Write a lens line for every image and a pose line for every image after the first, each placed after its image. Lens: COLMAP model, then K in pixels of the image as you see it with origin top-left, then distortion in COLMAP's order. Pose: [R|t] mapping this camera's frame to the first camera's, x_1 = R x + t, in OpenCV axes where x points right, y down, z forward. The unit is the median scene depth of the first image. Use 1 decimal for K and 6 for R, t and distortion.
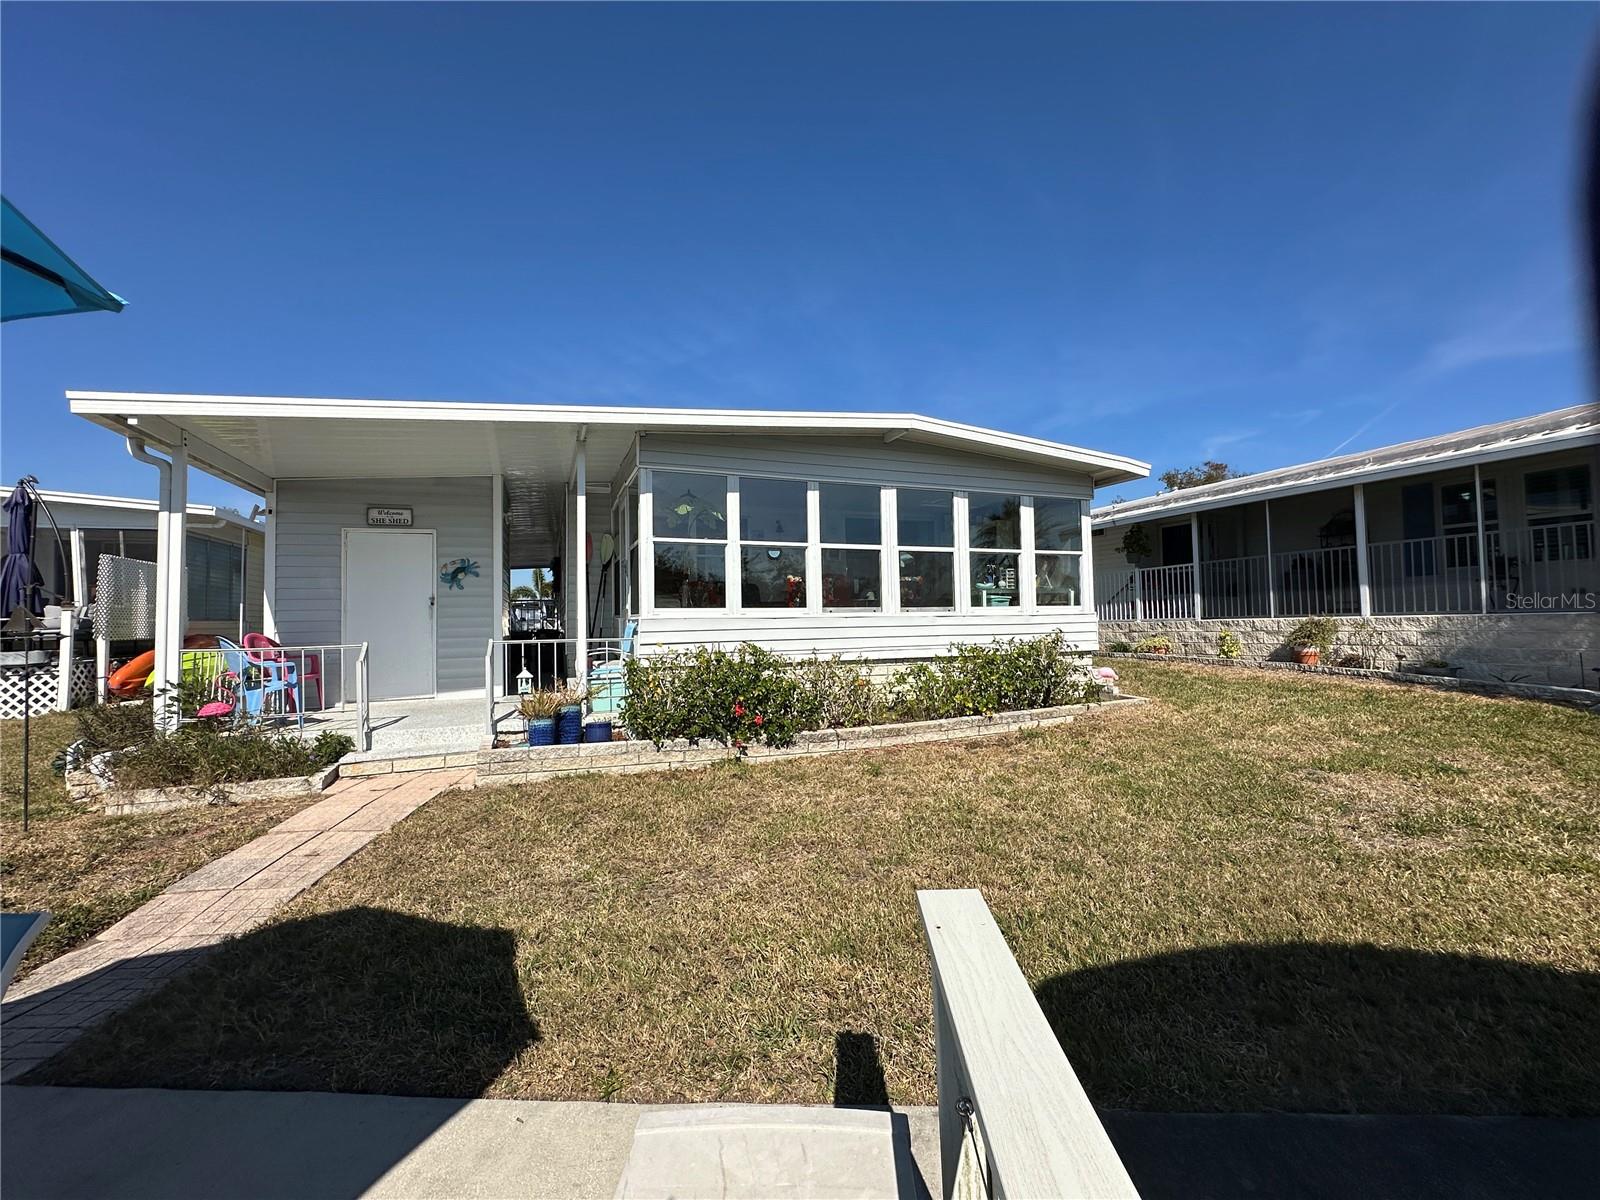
lens RADIAL K [[631.5, 0, 813.8], [0, 631.5, 596.9], [0, 0, 1]] dist [-0.003046, 0.000390]
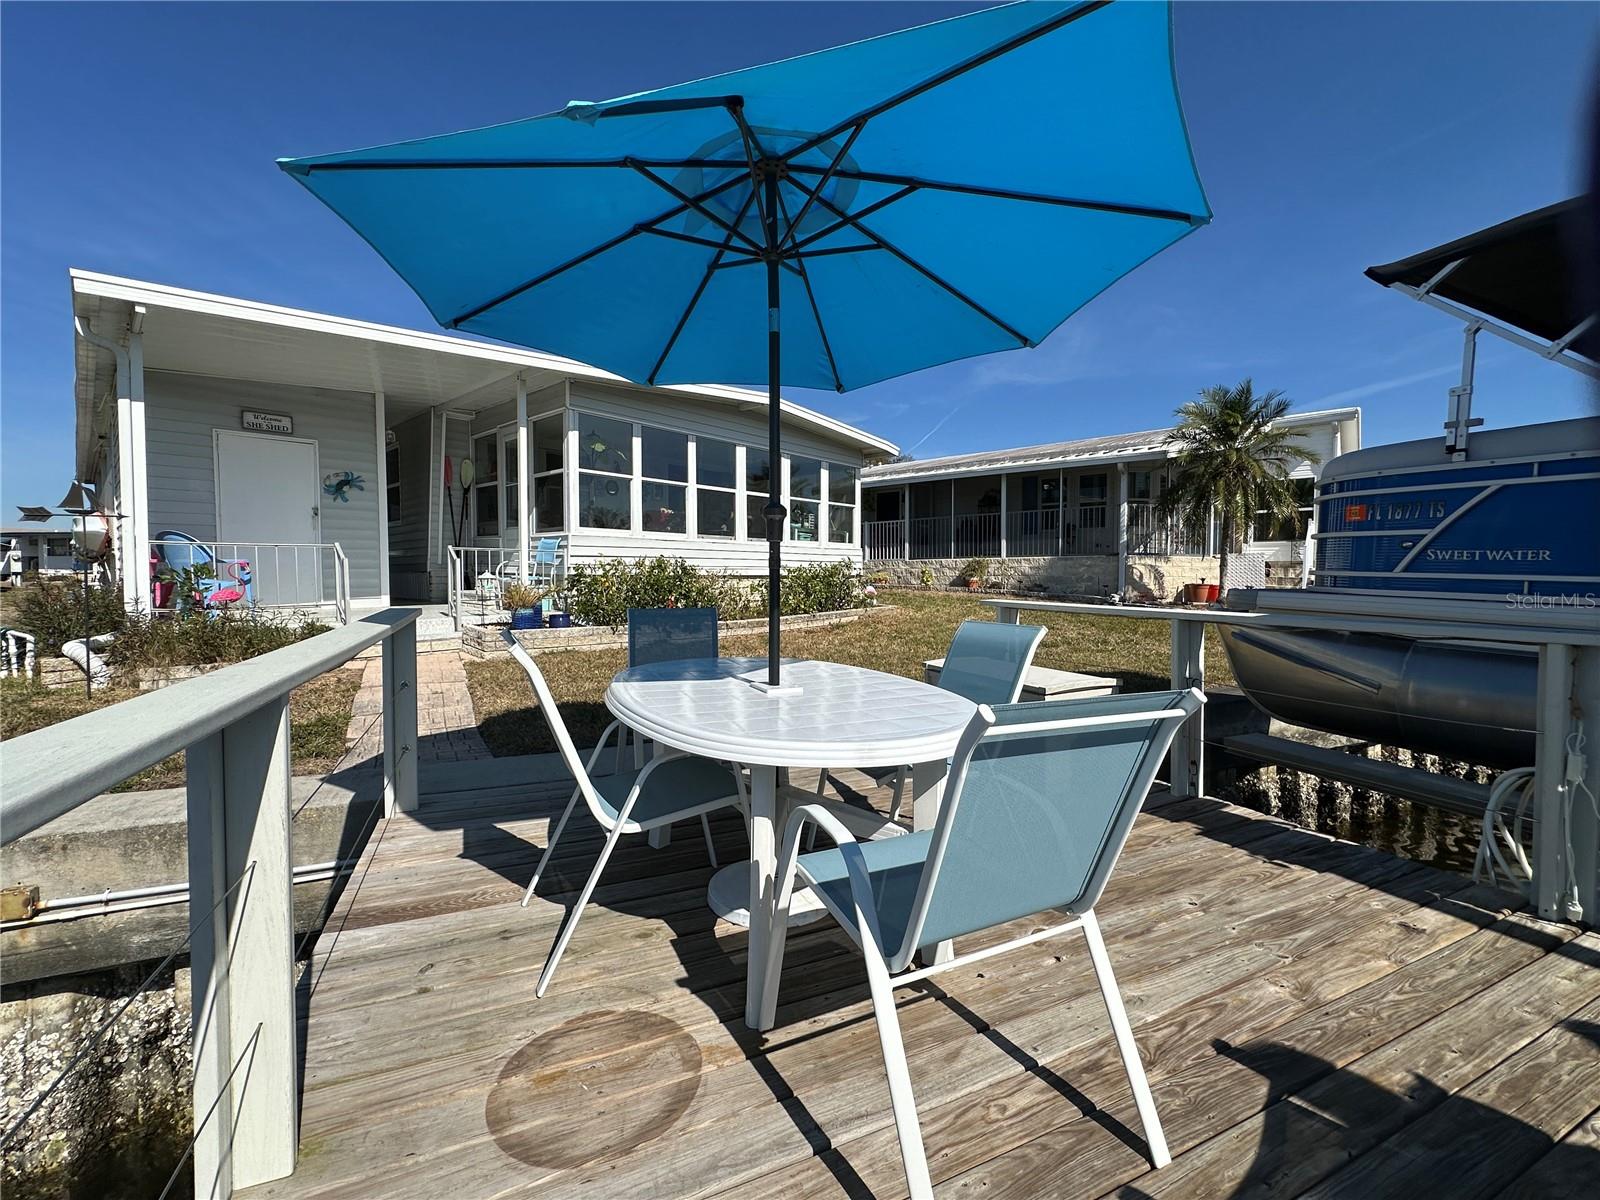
lens RADIAL K [[631.5, 0, 797.3], [0, 631.5, 592.4], [0, 0, 1]] dist [-0.003046, 0.000390]
pose [[0.897641, 0.004230, 0.440707, -0.323977], [-0.034219, 0.997604, 0.060123, 0.044175], [-0.439397, -0.069049, 0.895635, -0.227005]]
